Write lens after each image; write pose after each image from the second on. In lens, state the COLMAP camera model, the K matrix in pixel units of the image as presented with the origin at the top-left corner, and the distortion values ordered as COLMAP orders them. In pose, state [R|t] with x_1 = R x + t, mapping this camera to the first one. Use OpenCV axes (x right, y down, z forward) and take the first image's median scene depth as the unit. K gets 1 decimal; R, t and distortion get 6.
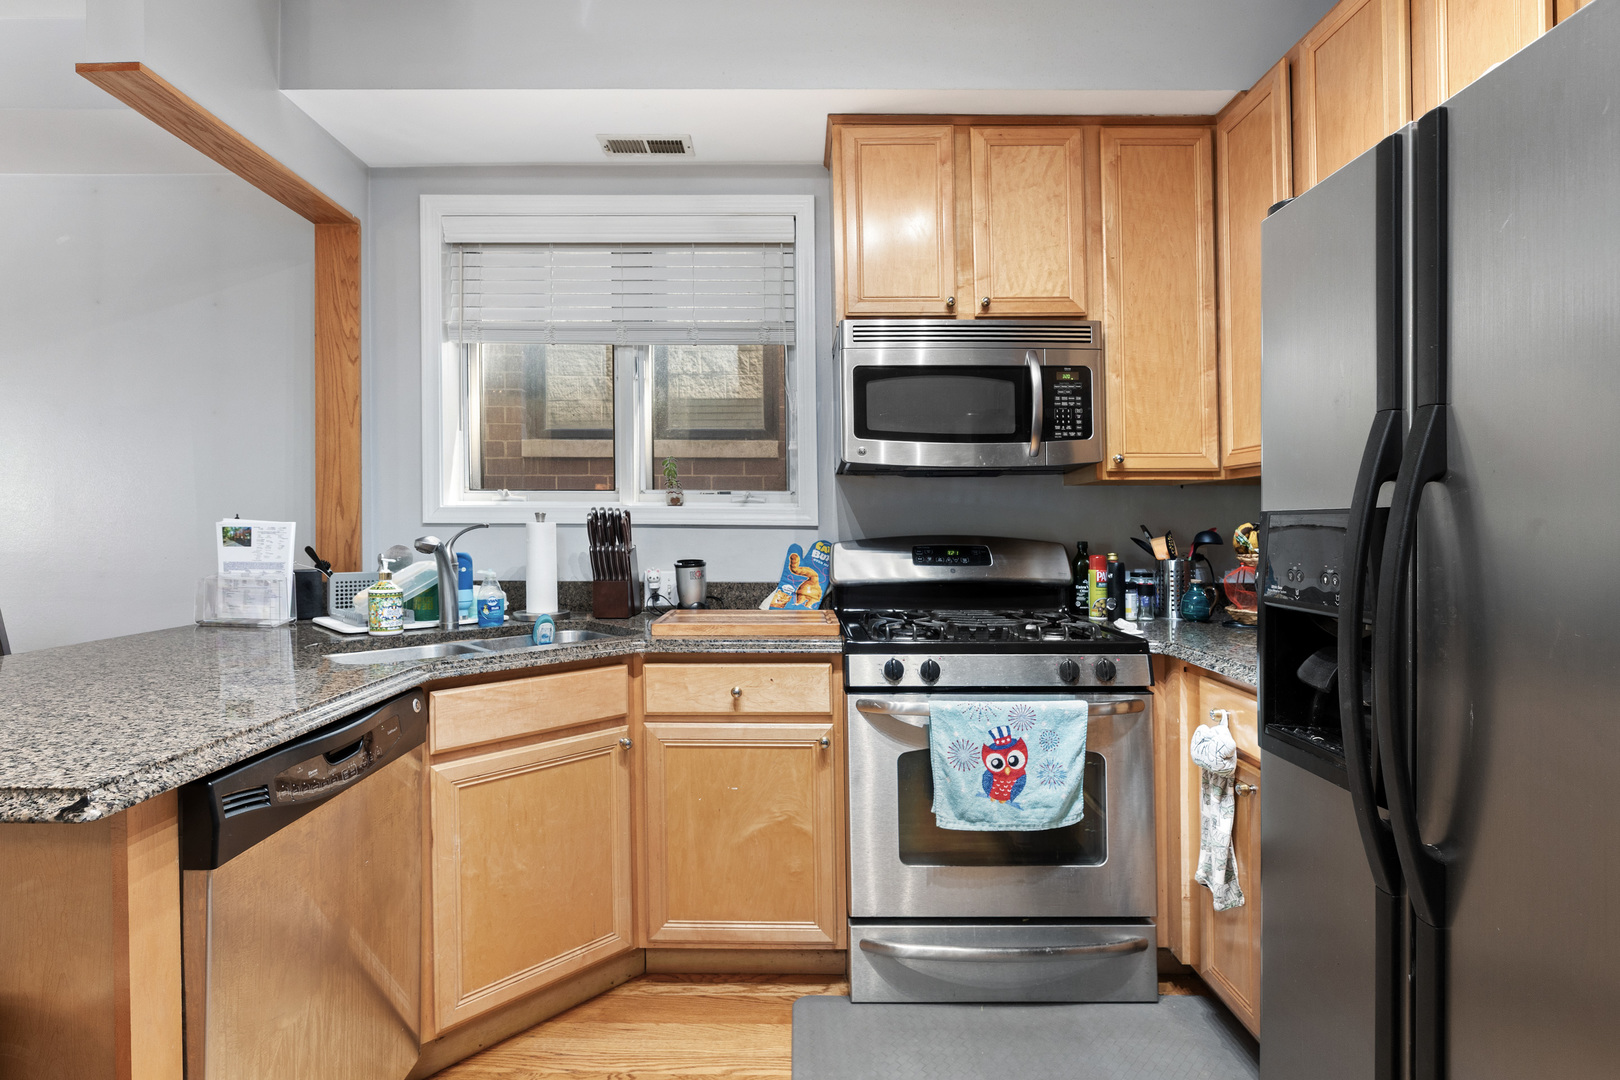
lens RADIAL K [[791.3, 0, 799.2], [0, 791.3, 534.9], [0, 0, 1]] dist [-0.004552, 0.001092]
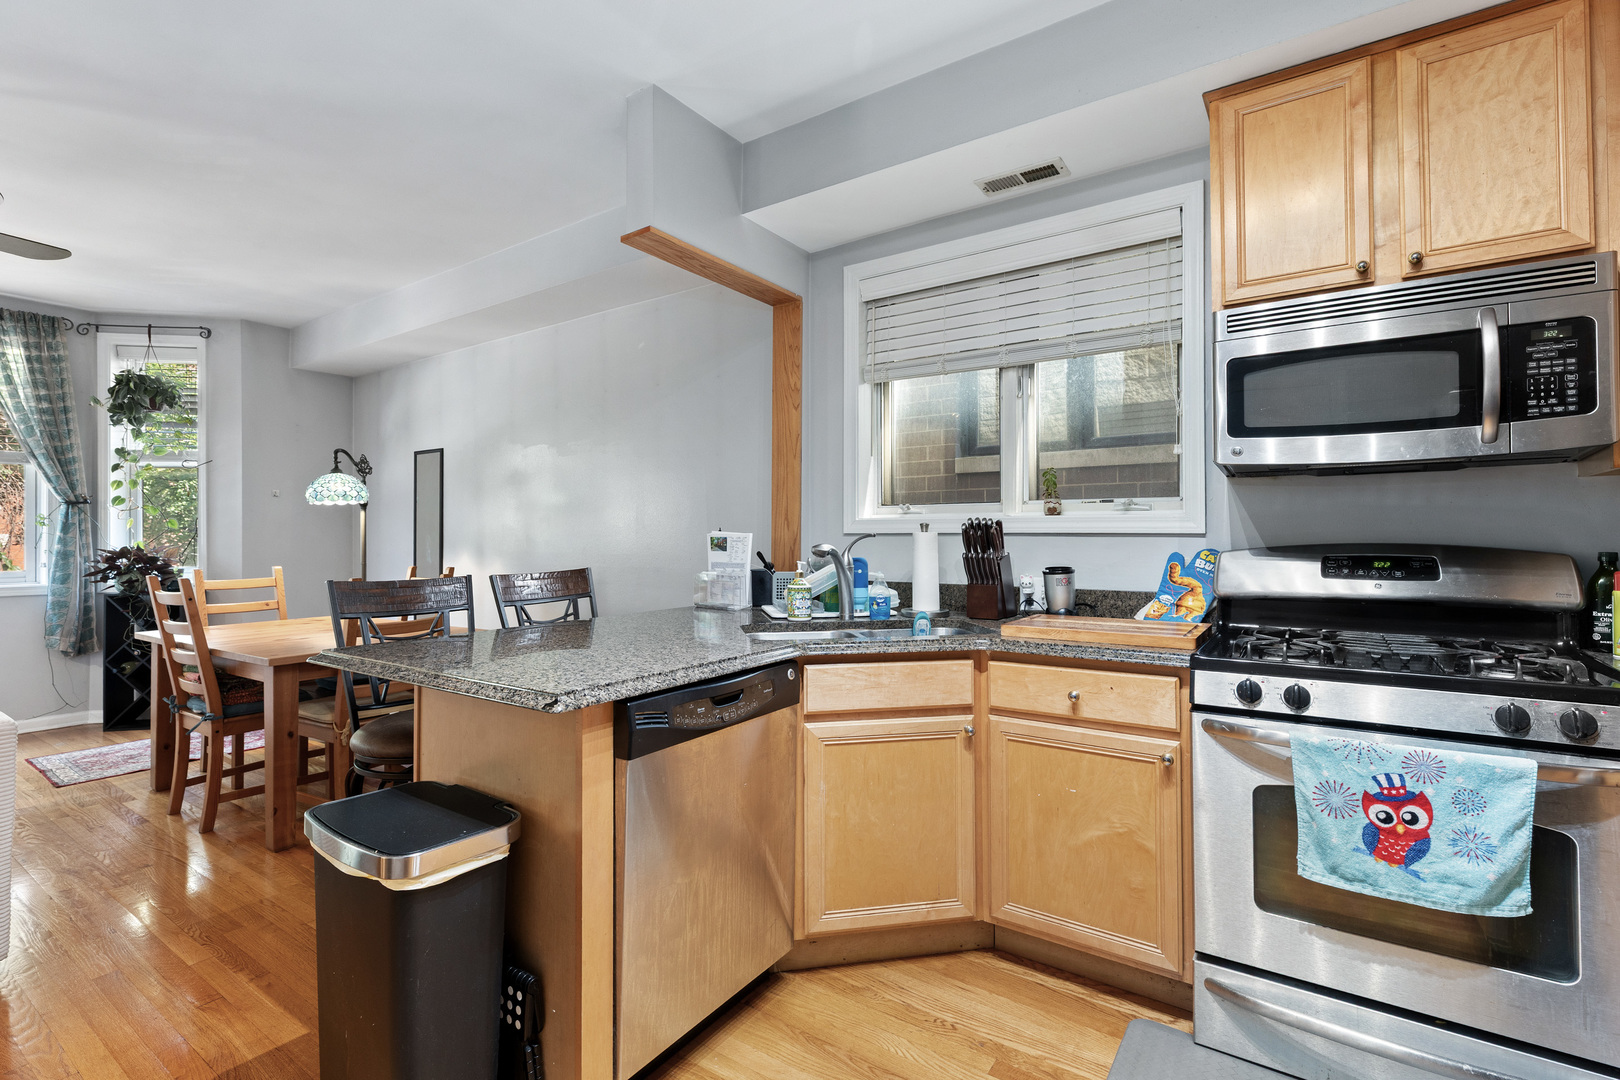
lens RADIAL K [[760.6, 0, 801.0], [0, 760.6, 537.9], [0, 0, 1]] dist [0.002025, -0.000418]
pose [[0.819287, -0.003681, -0.573371, 0.169415], [-0.001090, 0.999968, -0.007978, 0.001876], [0.573382, 0.007161, 0.819257, -0.008497]]
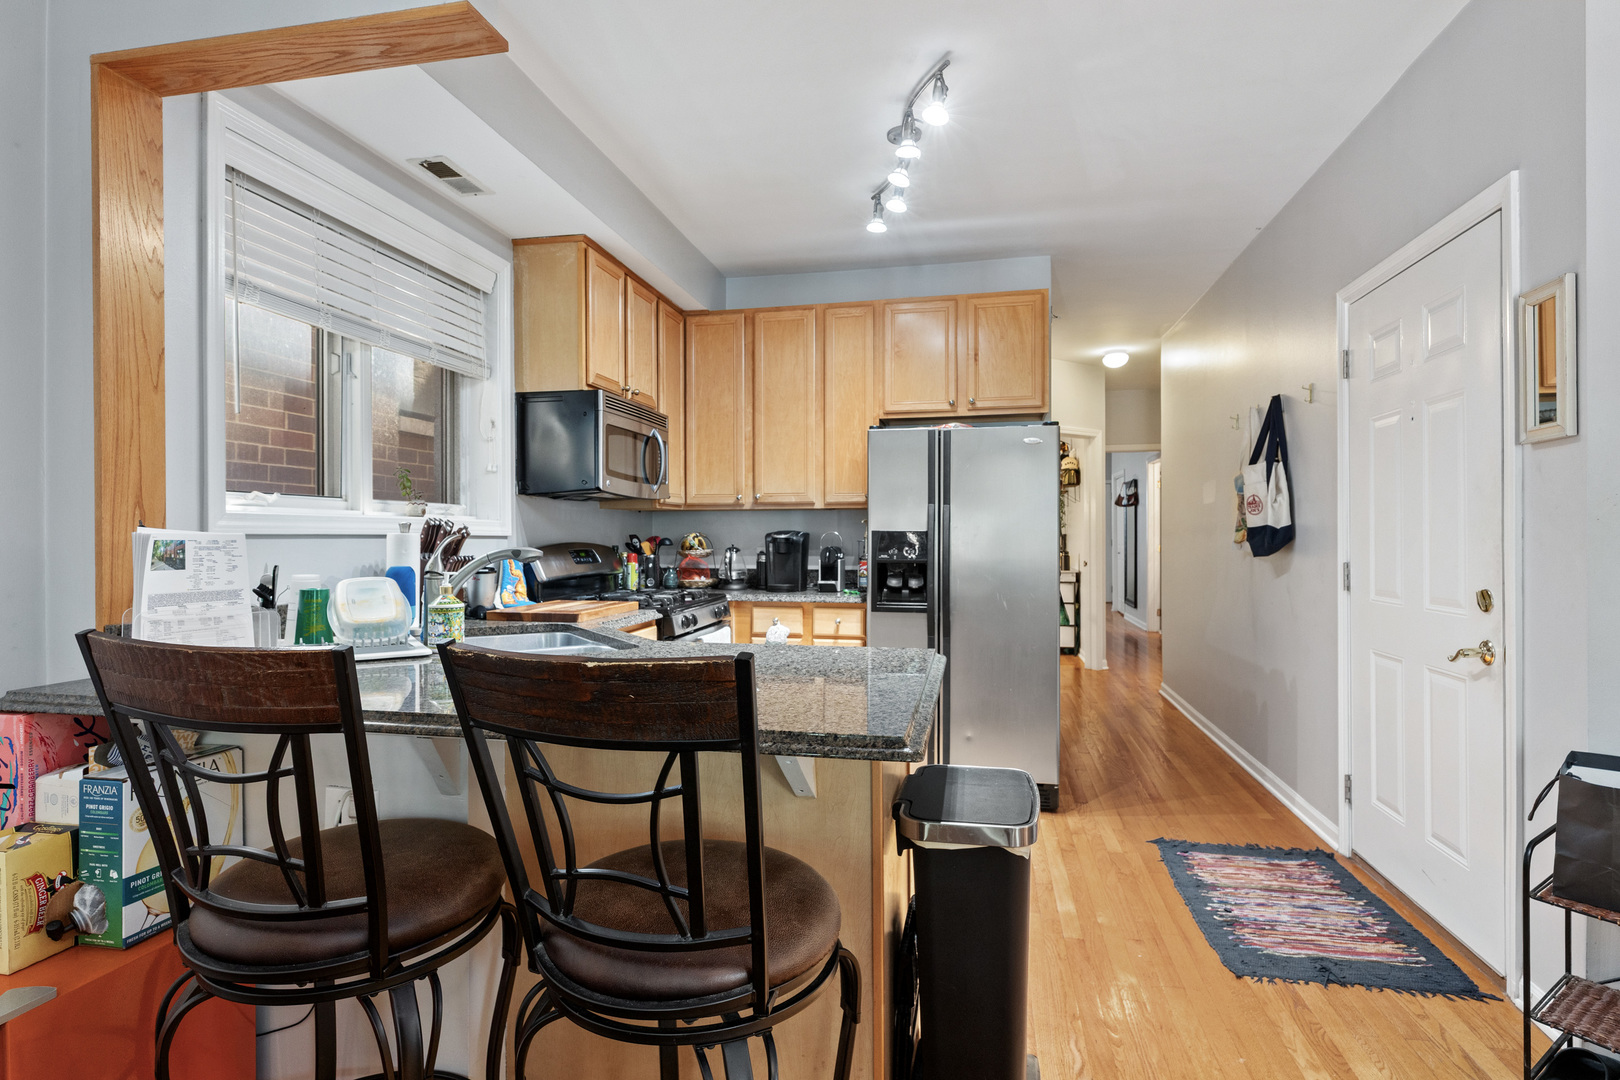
lens RADIAL K [[810.2, 0, 812.3], [0, 810.2, 543.5], [0, 0, 1]] dist [-0.002450, -0.000713]
pose [[0.201468, -0.011276, 0.979430, -1.259174], [0.010875, 0.999898, 0.009275, -0.007790], [-0.979435, 0.008783, 0.201571, 0.341226]]
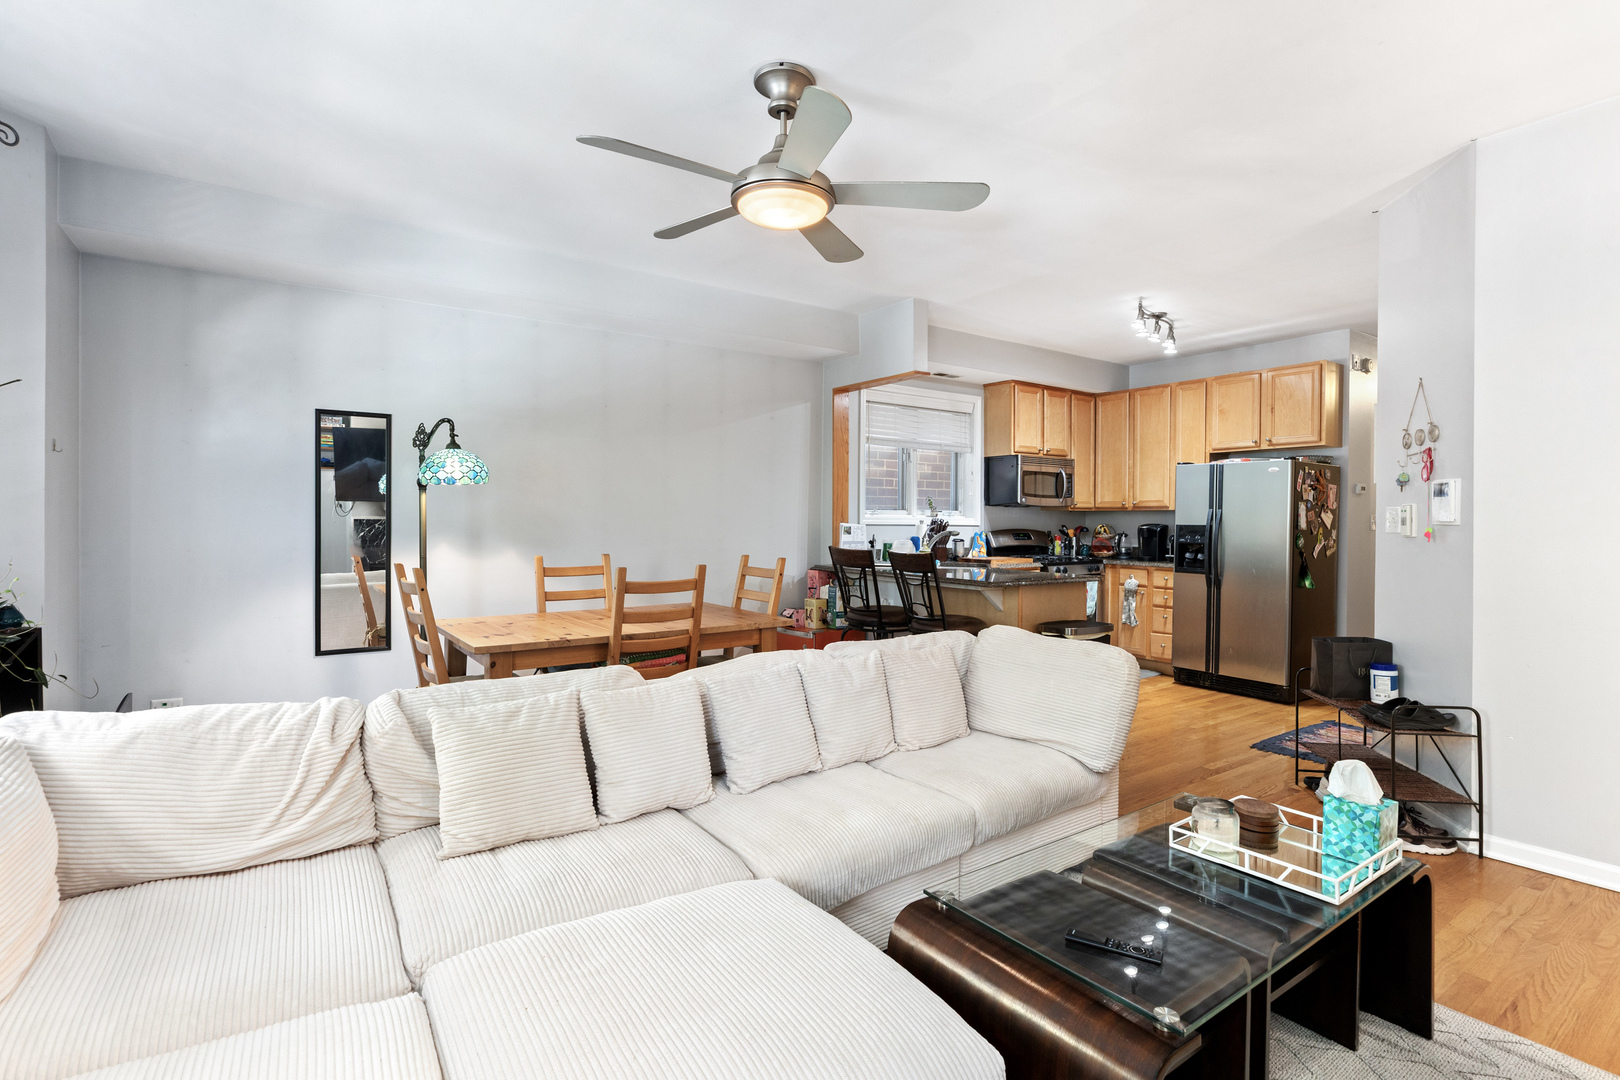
lens RADIAL K [[775.1, 0, 810.8], [0, 775.1, 533.1], [0, 0, 1]] dist [-0.004599, 0.000299]
pose [[0.819243, -0.005434, 0.573420, -2.144668], [-0.000586, 0.999947, 0.010312, -0.014539], [-0.573446, -0.008784, 0.819196, -0.856131]]
